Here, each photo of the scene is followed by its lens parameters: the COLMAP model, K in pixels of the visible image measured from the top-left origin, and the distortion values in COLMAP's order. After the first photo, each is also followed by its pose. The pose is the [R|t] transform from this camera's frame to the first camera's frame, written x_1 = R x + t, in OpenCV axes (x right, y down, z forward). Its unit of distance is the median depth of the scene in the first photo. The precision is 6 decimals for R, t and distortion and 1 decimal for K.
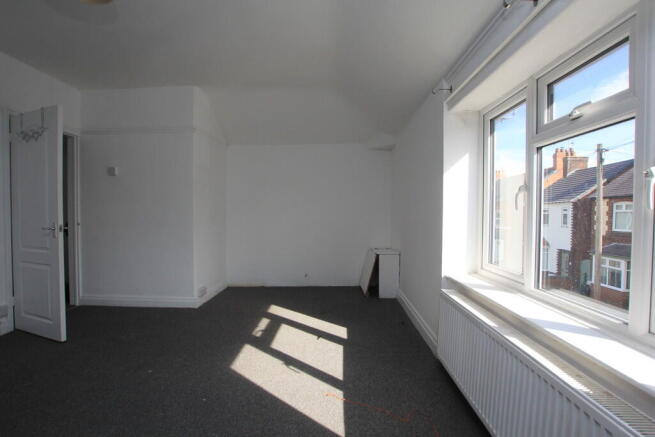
lens RADIAL K [[312.3, 0, 325.0], [0, 312.3, 222.0], [0, 0, 1]] dist [-0.001458, -0.000081]
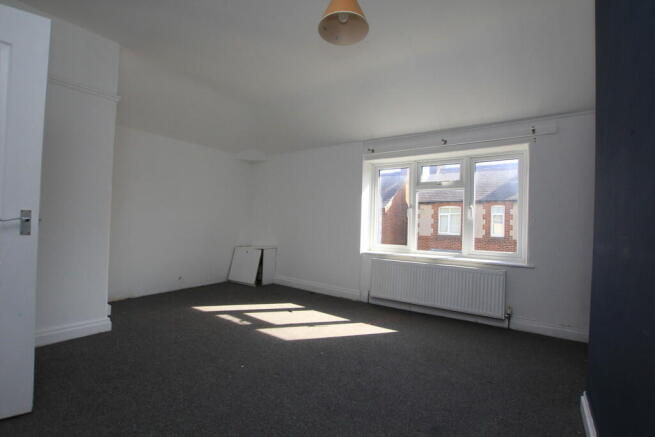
lens RADIAL K [[312.3, 0, 325.0], [0, 312.3, 222.0], [0, 0, 1]] dist [-0.001458, -0.000081]
pose [[0.531444, 0.021198, 0.846828, -1.011492], [-0.001534, 0.999709, -0.024062, 0.036234], [-0.847092, 0.011489, 0.531322, 0.198027]]
